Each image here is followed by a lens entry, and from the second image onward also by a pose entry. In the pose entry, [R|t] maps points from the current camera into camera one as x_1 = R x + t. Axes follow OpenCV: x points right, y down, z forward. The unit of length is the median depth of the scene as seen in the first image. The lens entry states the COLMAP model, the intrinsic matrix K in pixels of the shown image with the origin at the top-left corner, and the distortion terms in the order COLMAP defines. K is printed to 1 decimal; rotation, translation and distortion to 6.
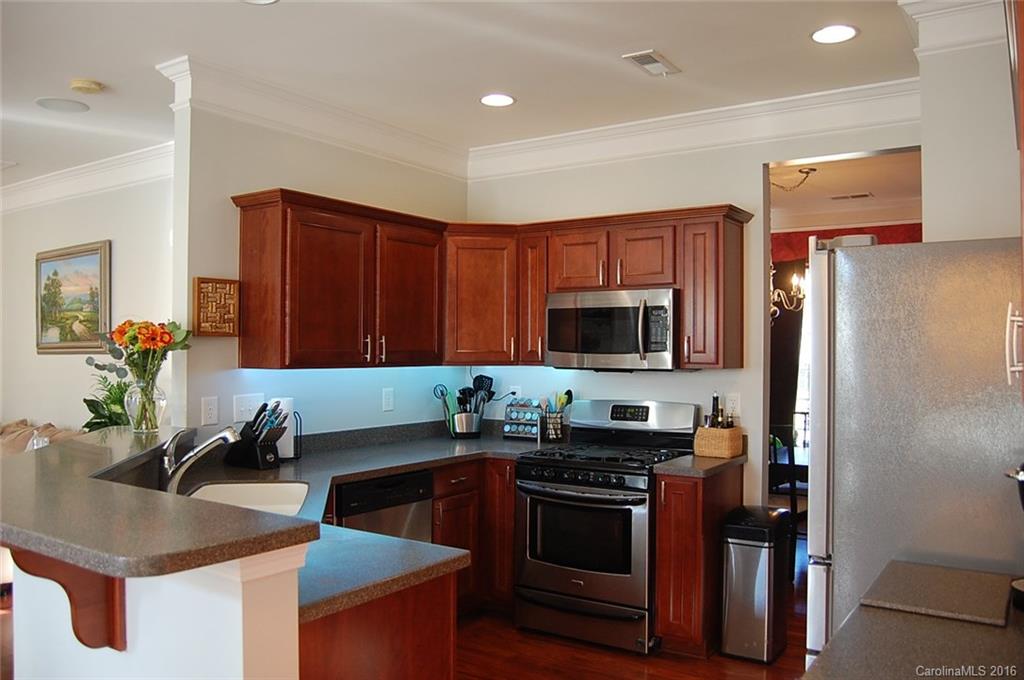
lens RADIAL K [[798.2, 0, 512.0], [0, 798.2, 340.0], [0, 0, 1]] dist [-0.094921, 0.005811]
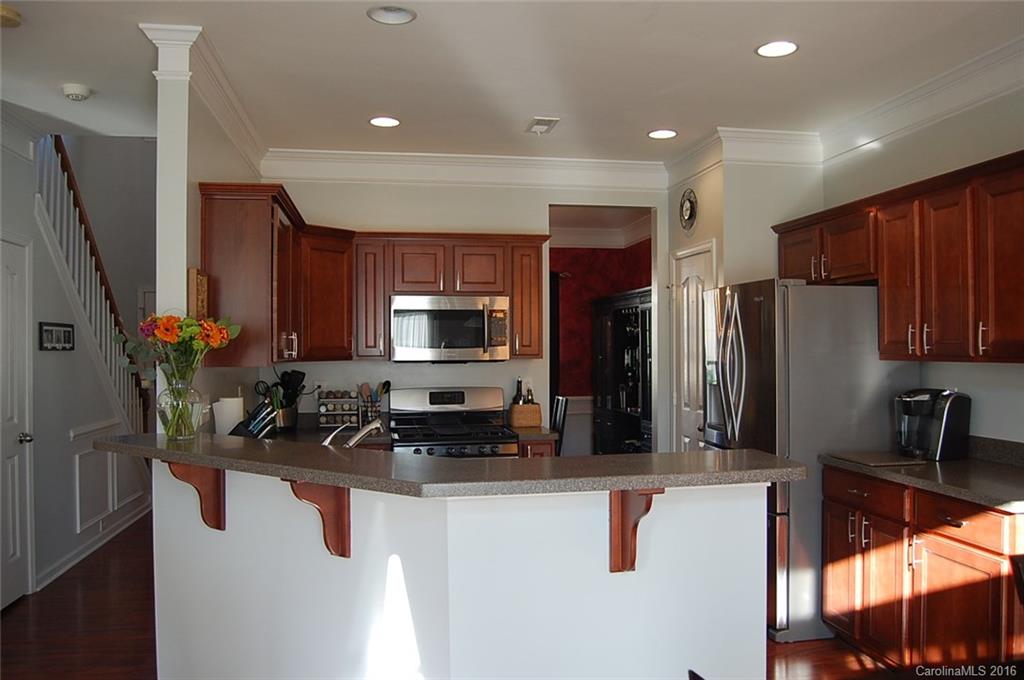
lens RADIAL K [[798.2, 0, 512.0], [0, 798.2, 340.0], [0, 0, 1]] dist [-0.094921, 0.005811]
pose [[0.726085, -0.001882, 0.687602, -0.709349], [-0.000088, 0.999996, 0.002830, 0.001615], [-0.687605, -0.002115, 0.726082, 0.070746]]
